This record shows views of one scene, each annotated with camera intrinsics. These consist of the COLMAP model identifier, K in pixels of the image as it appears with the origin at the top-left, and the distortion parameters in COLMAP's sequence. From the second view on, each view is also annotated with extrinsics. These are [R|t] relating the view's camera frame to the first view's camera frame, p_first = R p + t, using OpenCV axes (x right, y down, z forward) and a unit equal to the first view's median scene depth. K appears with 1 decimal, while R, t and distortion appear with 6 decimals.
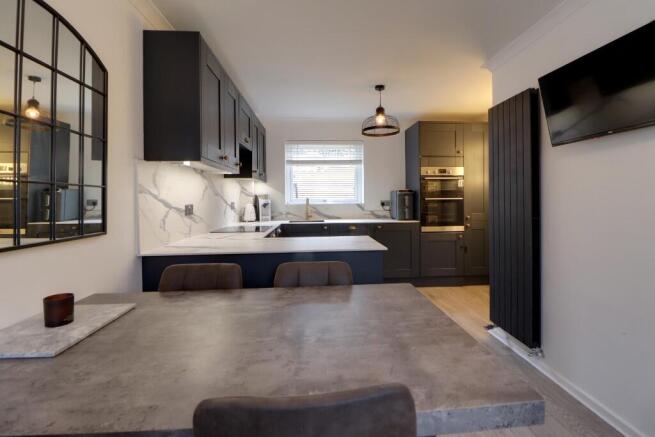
lens RADIAL K [[307.2, 0, 342.1], [0, 307.2, 197.8], [0, 0, 1]] dist [0.000532, -0.013944]
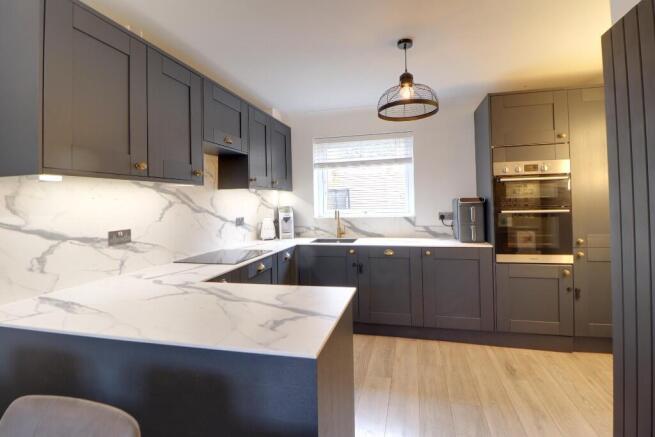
lens RADIAL K [[307.2, 0, 342.1], [0, 307.2, 197.8], [0, 0, 1]] dist [0.000532, -0.013944]
pose [[0.950068, -0.016159, -0.311625, 0.148498], [0.014929, 0.999869, -0.006331, -0.026203], [0.311686, 0.001363, 0.950184, 0.271044]]
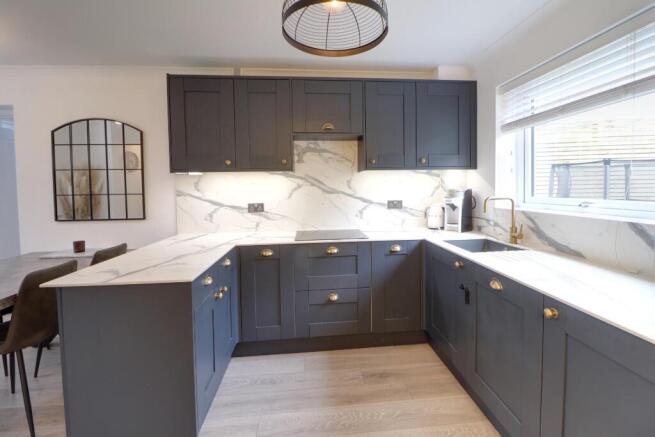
lens RADIAL K [[304.4, 0, 327.8], [0, 304.4, 196.3], [0, 0, 1]] dist [-0.000442, -0.000053]
pose [[0.002527, 0.043715, -0.999041, 0.382479], [0.018154, 0.998877, 0.043753, -0.029391], [0.999832, -0.018247, 0.001731, 0.749691]]
